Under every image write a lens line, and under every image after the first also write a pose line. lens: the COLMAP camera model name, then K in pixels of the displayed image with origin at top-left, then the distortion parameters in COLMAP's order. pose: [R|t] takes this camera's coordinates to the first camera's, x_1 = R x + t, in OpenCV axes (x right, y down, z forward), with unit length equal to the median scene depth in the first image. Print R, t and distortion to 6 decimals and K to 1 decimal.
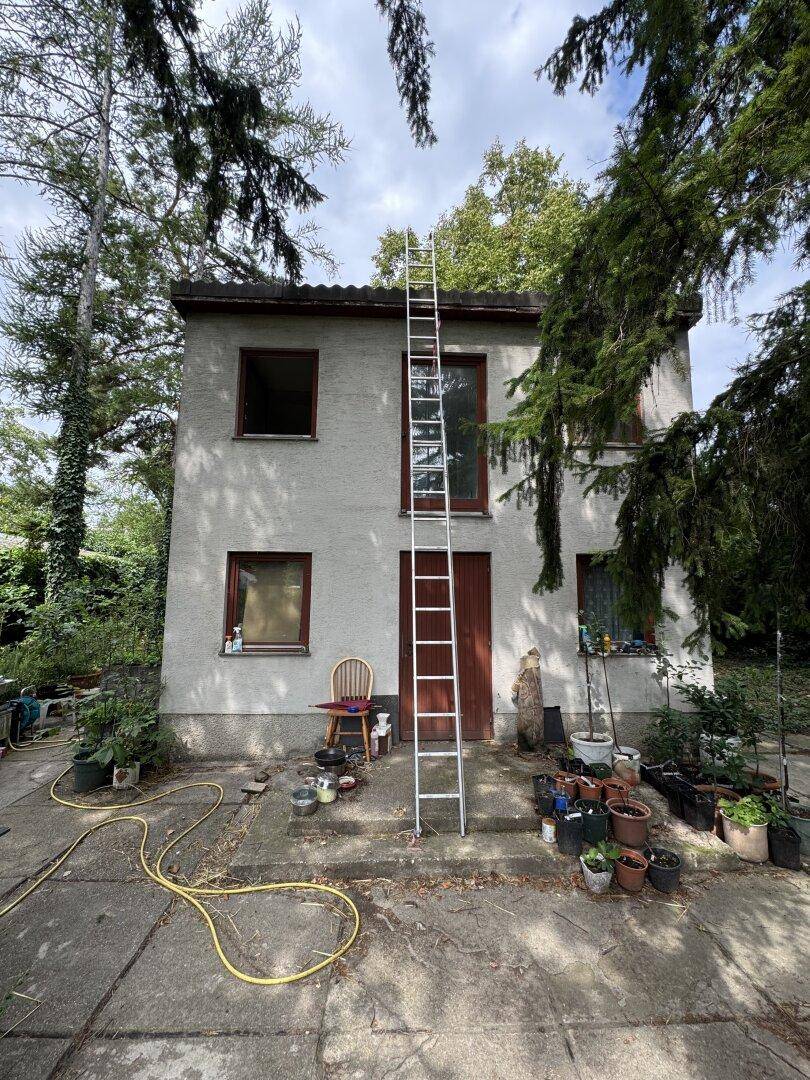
lens RADIAL K [[432.0, 0, 407.7], [0, 432.0, 538.1], [0, 0, 1]] dist [-0.000949, -0.000125]
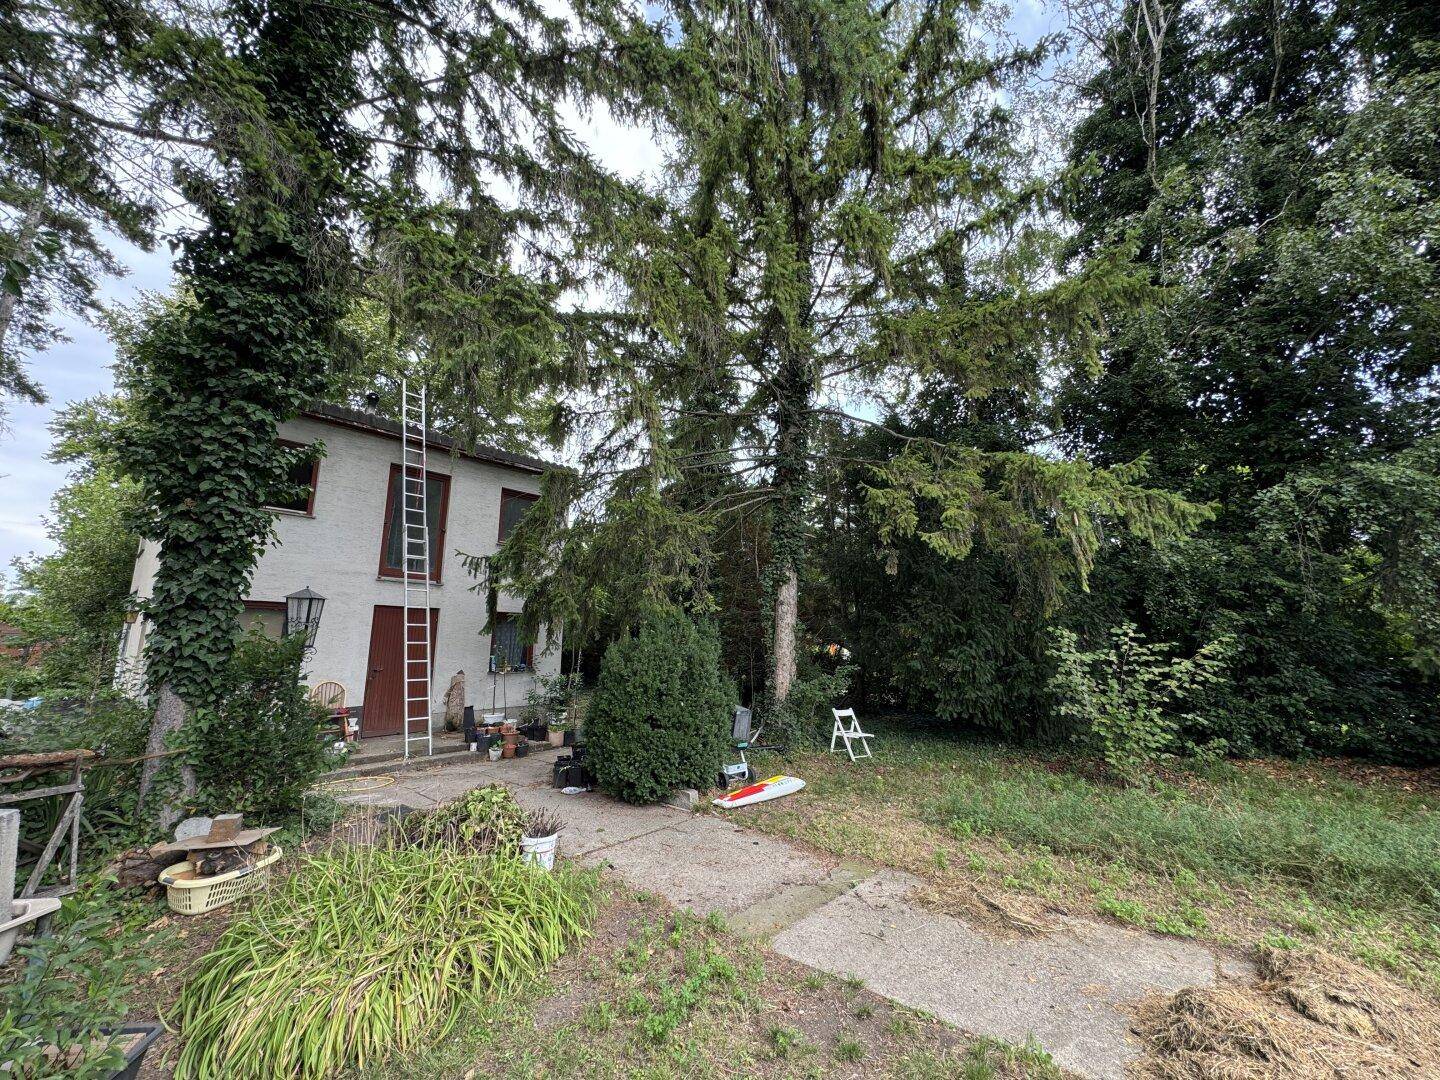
lens RADIAL K [[576.0, 0, 725.2], [0, 576.0, 542.1], [0, 0, 1]] dist [-0.000949, -0.000125]
pose [[0.692596, 0.126756, 0.710101, -0.633956], [-0.092876, 0.991915, -0.086474, -0.129326], [-0.715322, -0.006060, 0.698769, -1.236067]]
